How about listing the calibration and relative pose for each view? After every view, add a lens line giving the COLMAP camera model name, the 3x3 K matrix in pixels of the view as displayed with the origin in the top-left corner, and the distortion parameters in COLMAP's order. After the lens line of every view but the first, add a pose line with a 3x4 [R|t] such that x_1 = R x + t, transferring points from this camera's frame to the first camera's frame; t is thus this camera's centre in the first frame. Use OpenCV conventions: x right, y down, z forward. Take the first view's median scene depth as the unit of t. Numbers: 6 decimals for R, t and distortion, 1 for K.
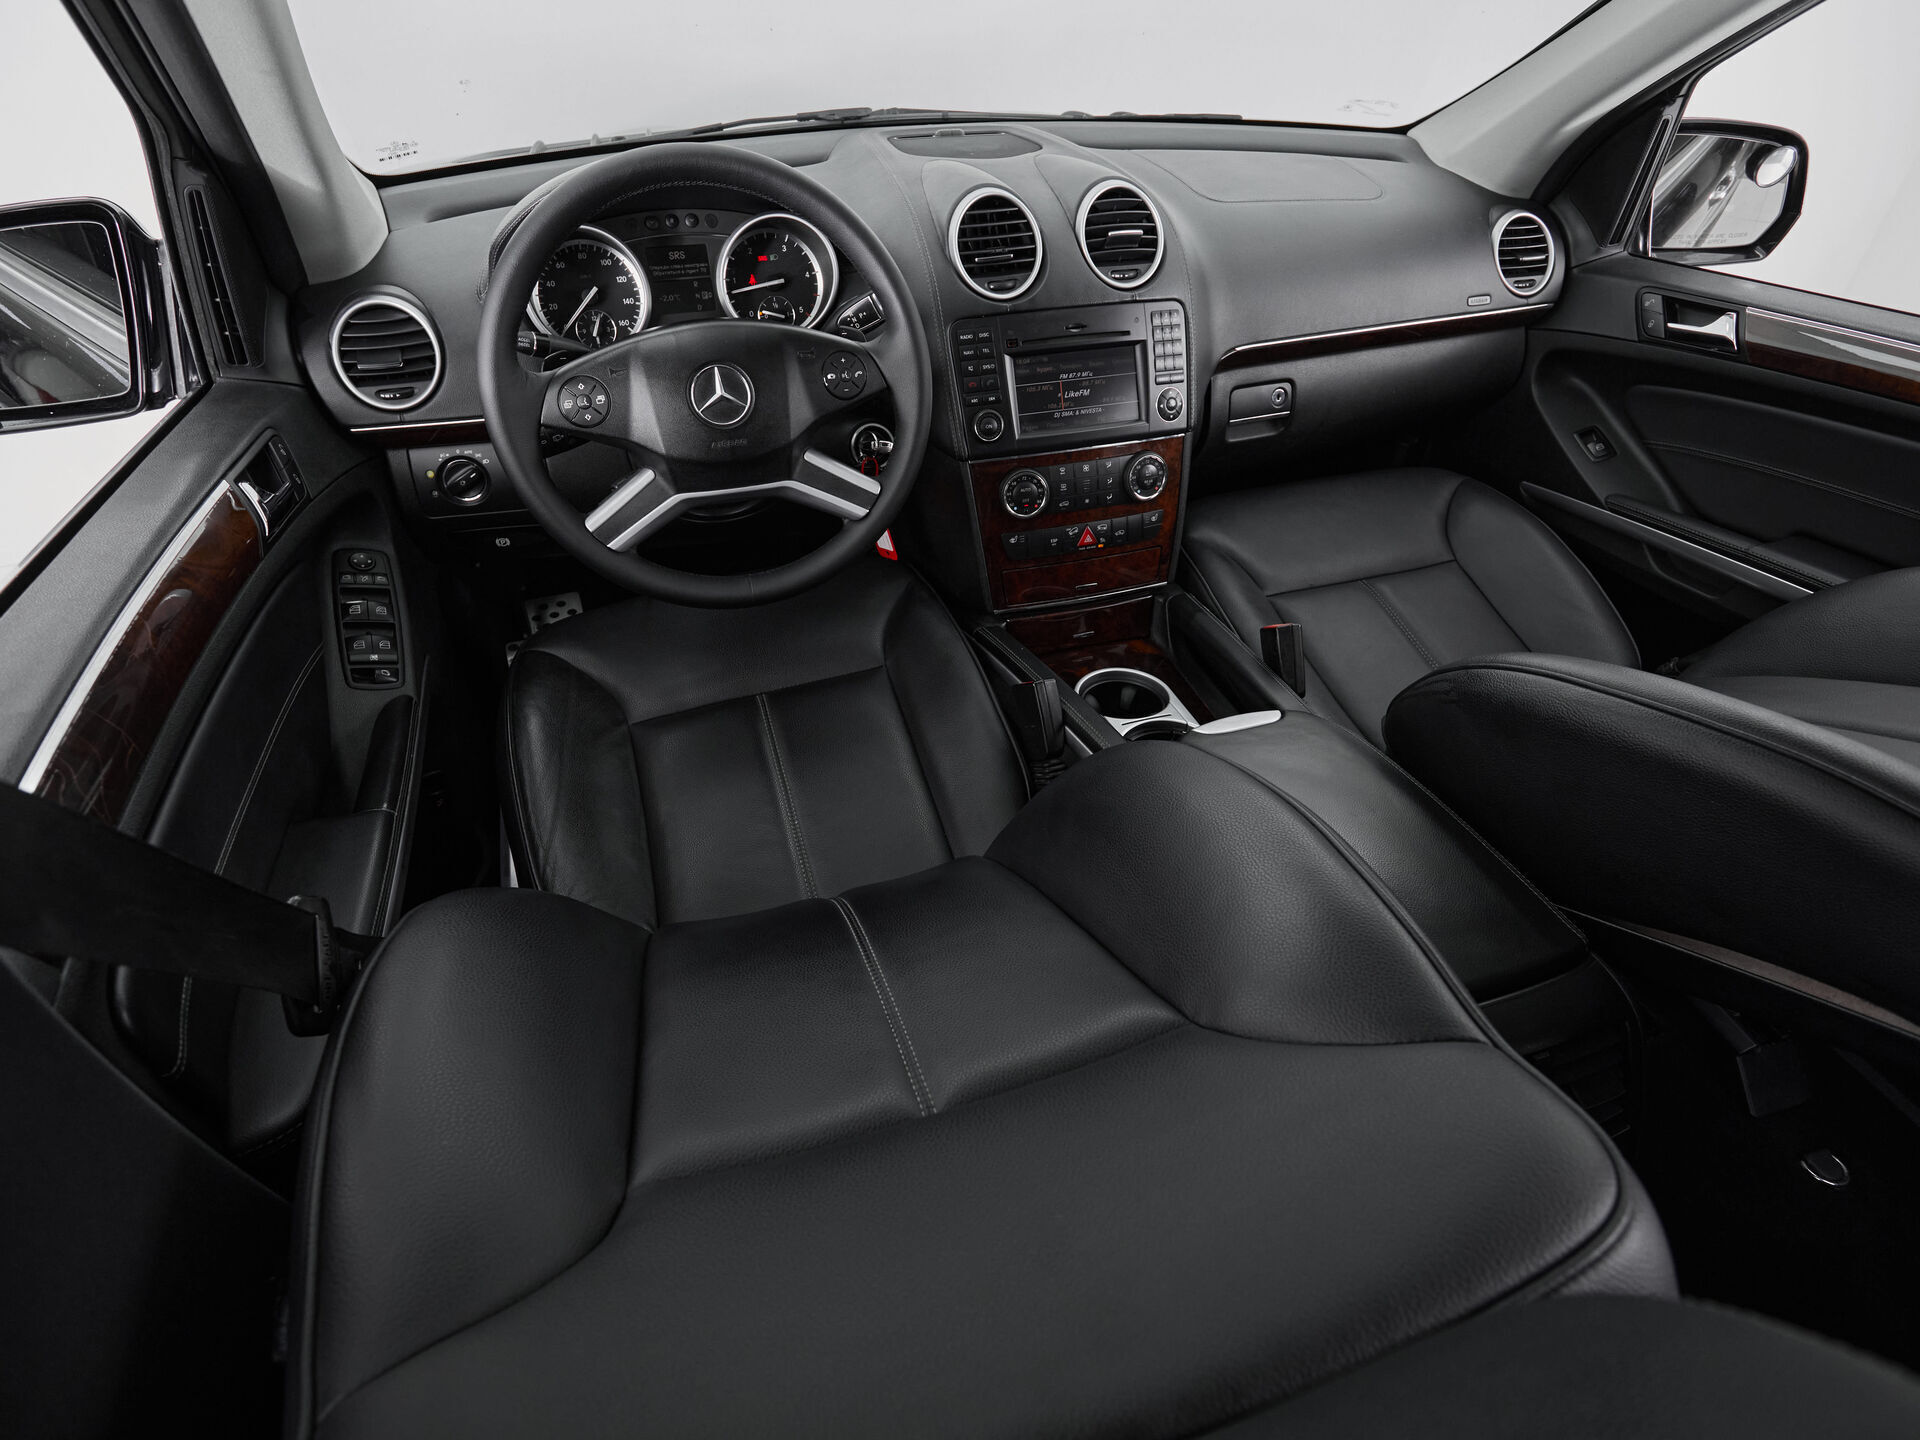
lens RADIAL K [[1022.0, 0, 961.4], [0, 1022.0, 723.6], [0, 0, 1]] dist [-0.002525, -0.000995]
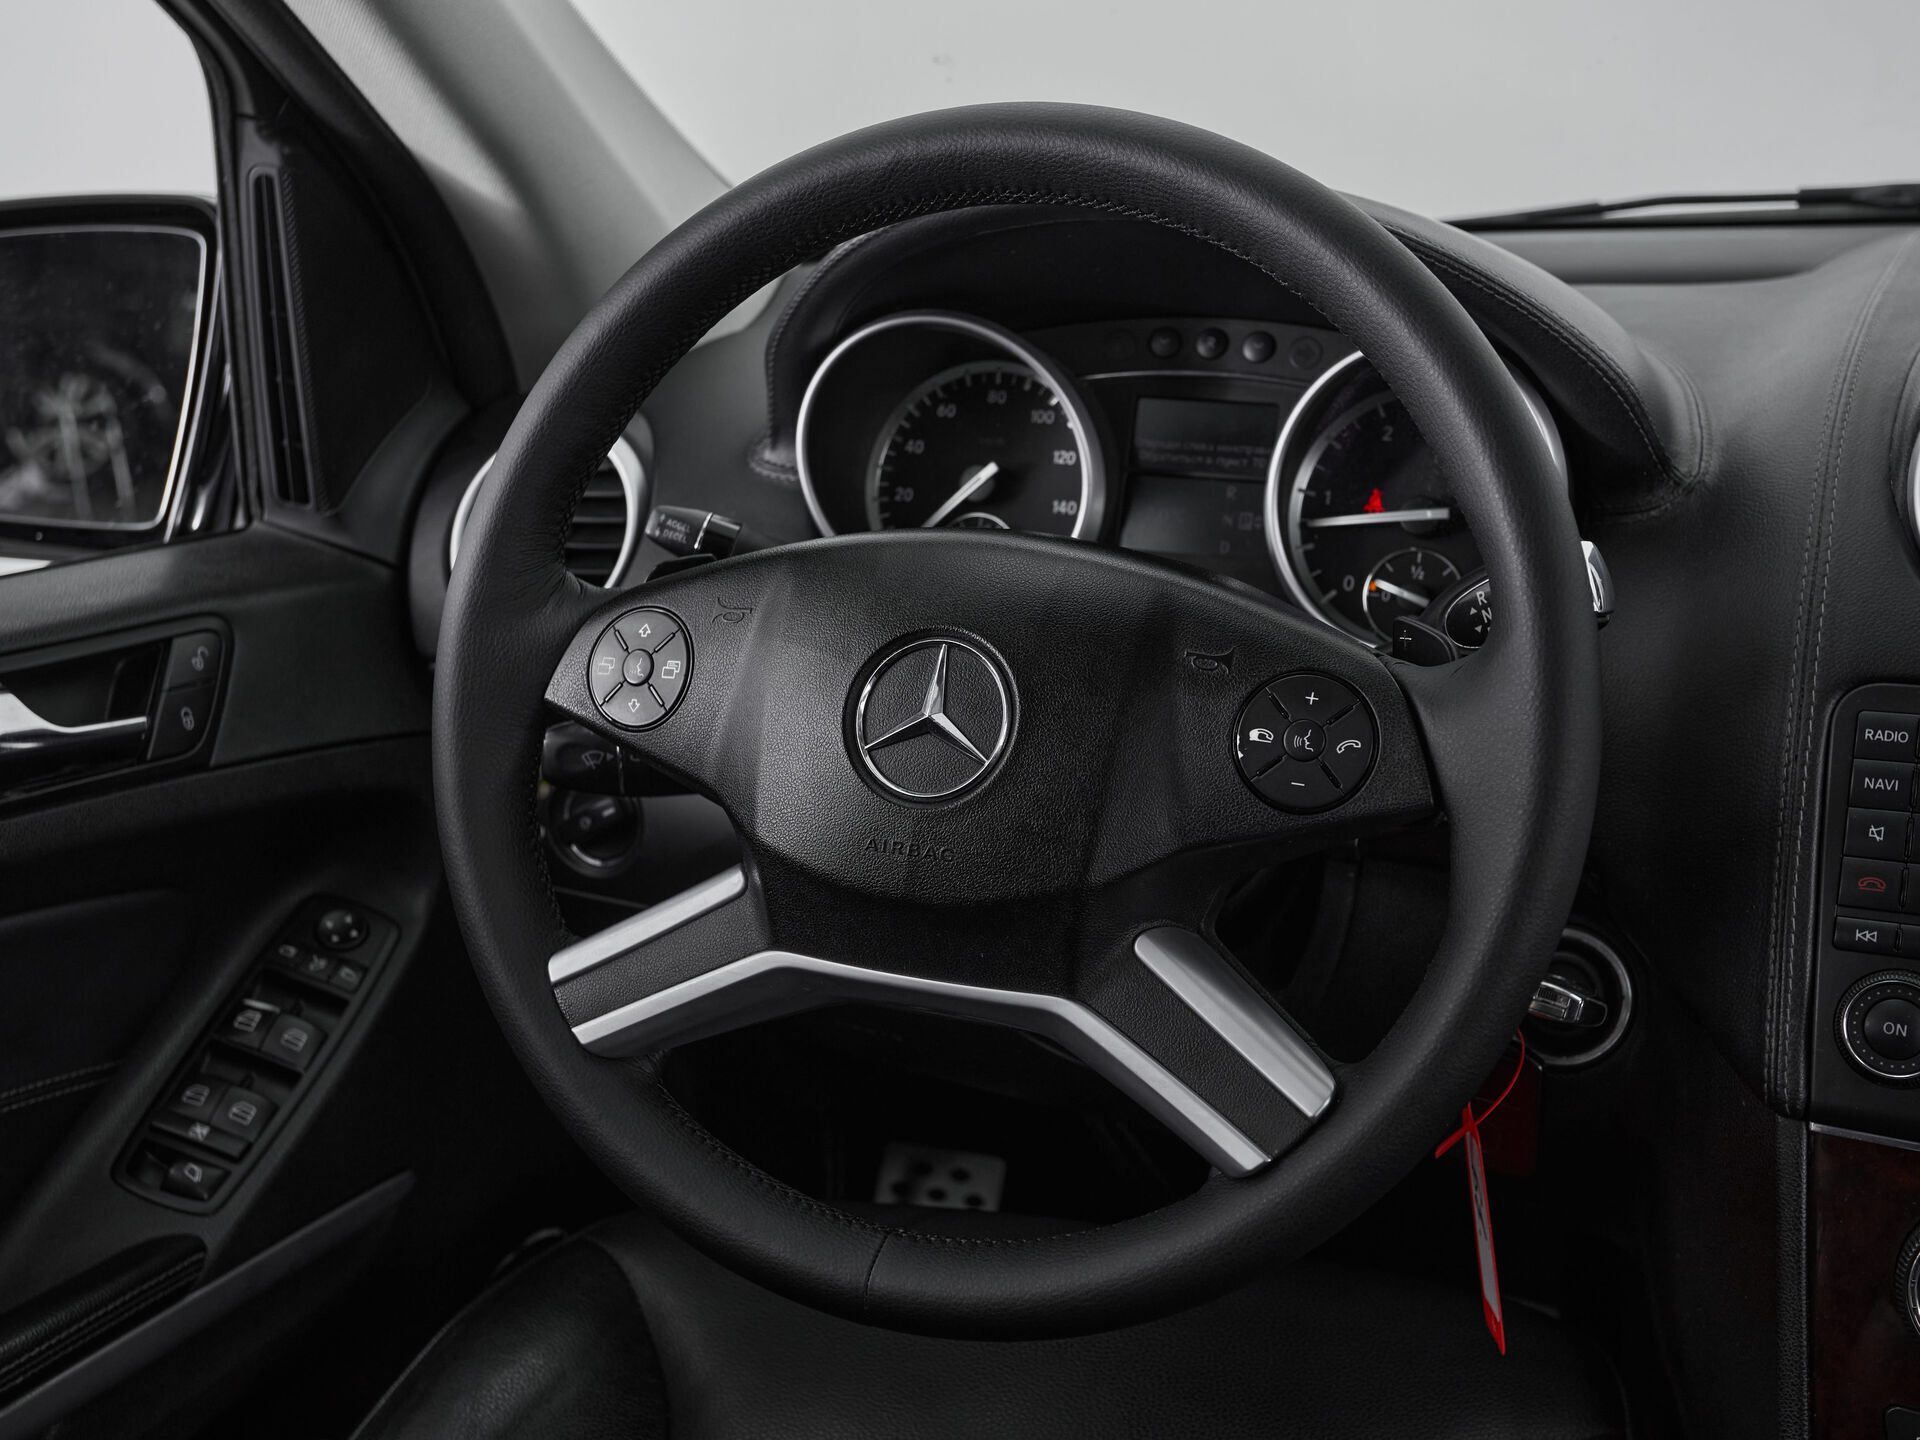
lens RADIAL K [[2159.6, 0, 951.1], [0, 2159.6, 721.4], [0, 0, 1]] dist [0.015784, -0.002584]
pose [[0.759400, 0.177630, -0.625907, 0.185424], [-0.387611, 0.896171, -0.215951, -0.125057], [0.522561, 0.406601, 0.749404, 0.342391]]
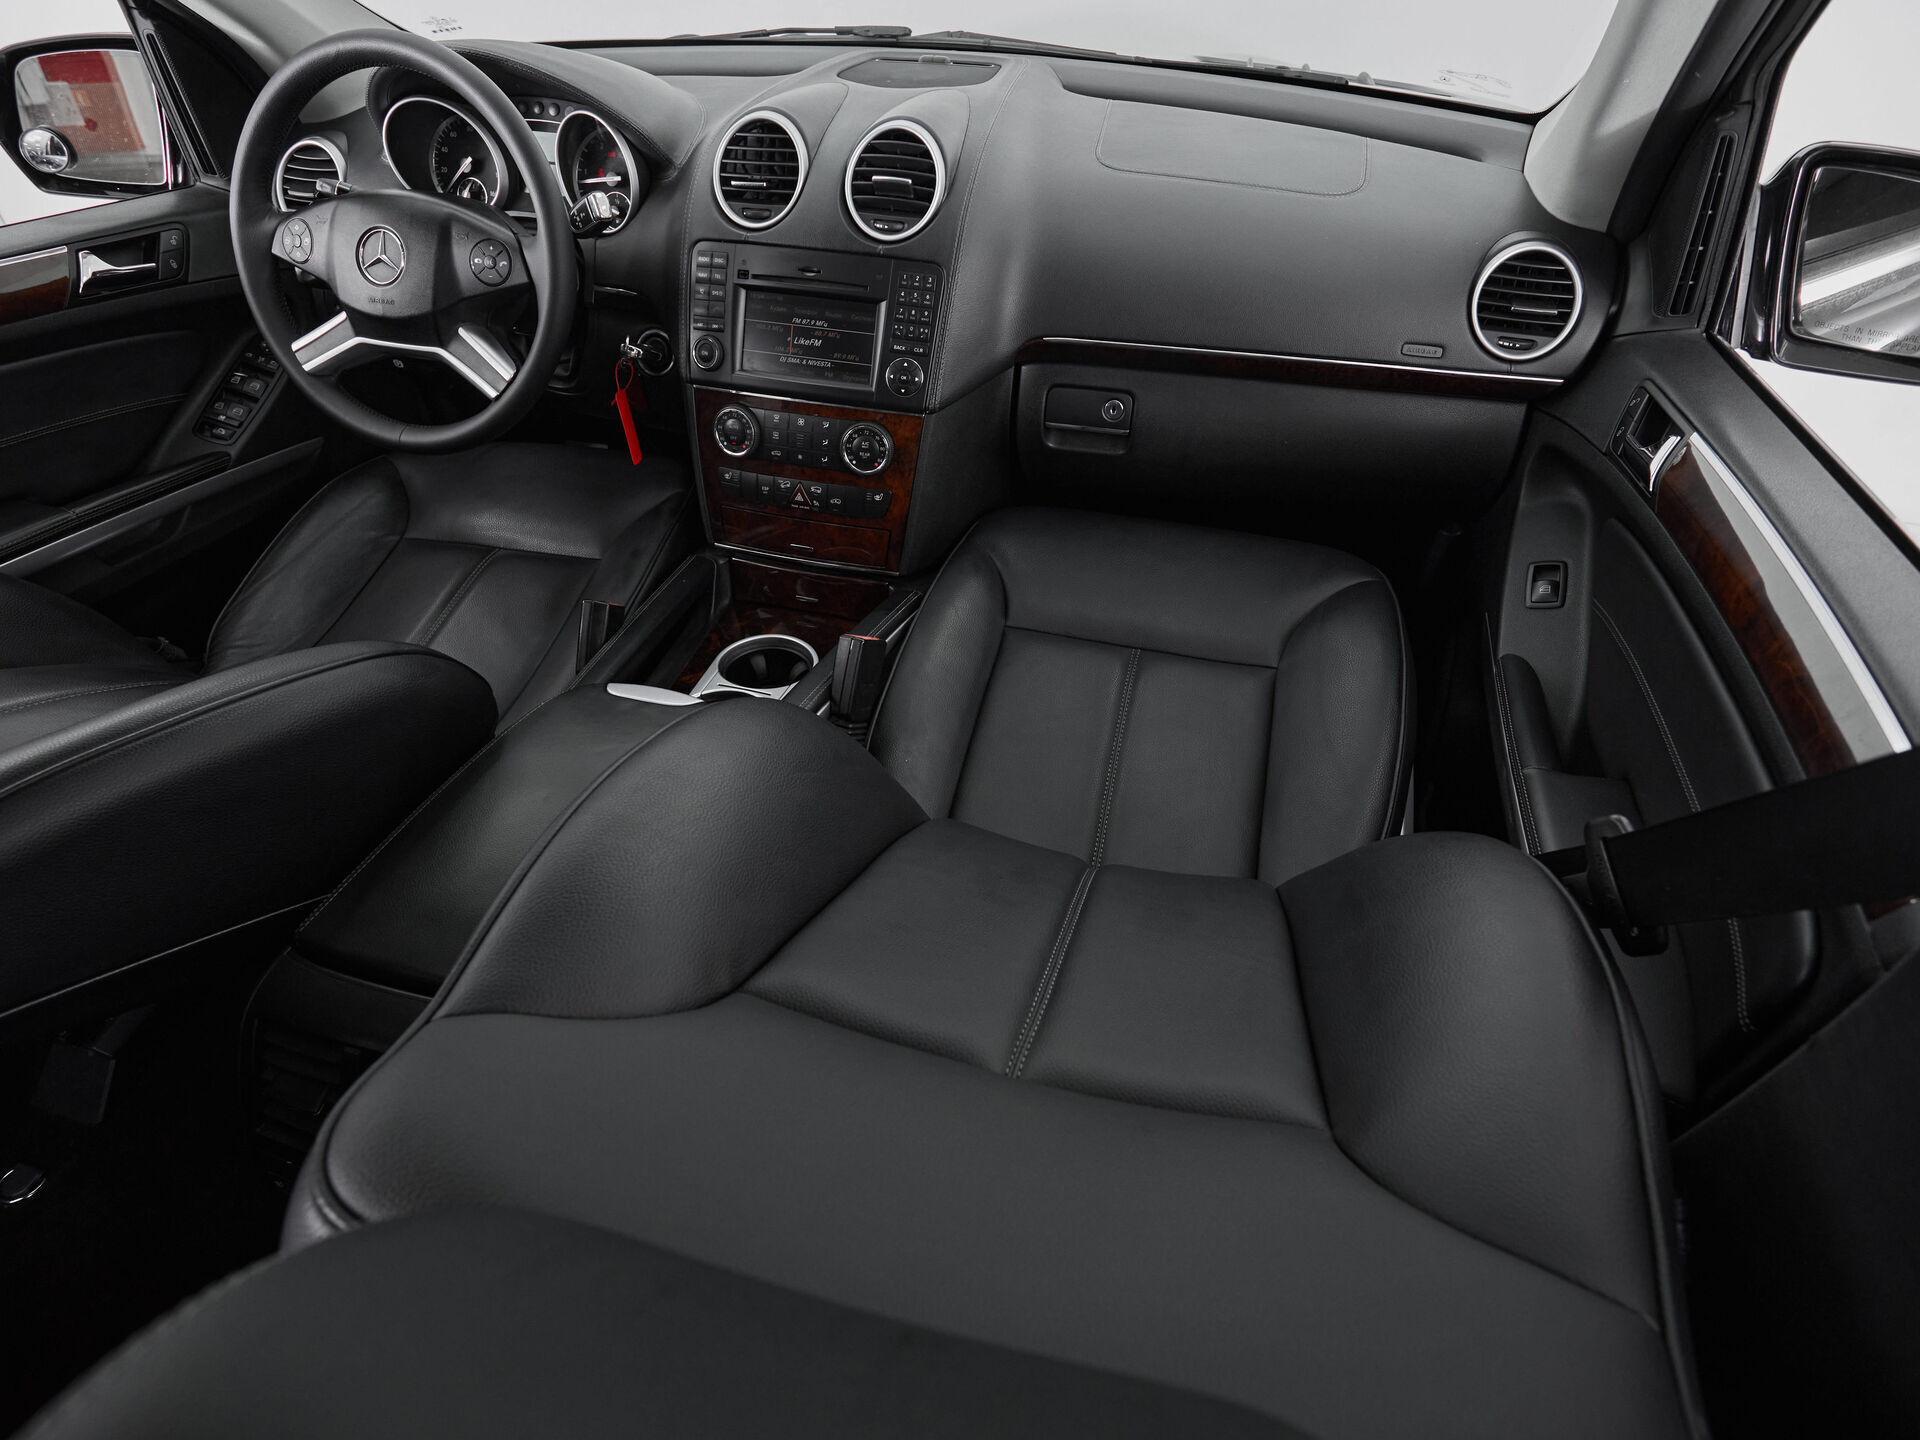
lens RADIAL K [[1077.7, 0, 963.5], [0, 1077.7, 724.3], [0, 0, 1]] dist [-0.001006, -0.001753]
pose [[0.829908, 0.358982, -0.427066, 0.768742], [-0.346994, 0.931543, 0.108731, -0.149497], [0.436863, 0.057952, 0.897660, 0.187781]]
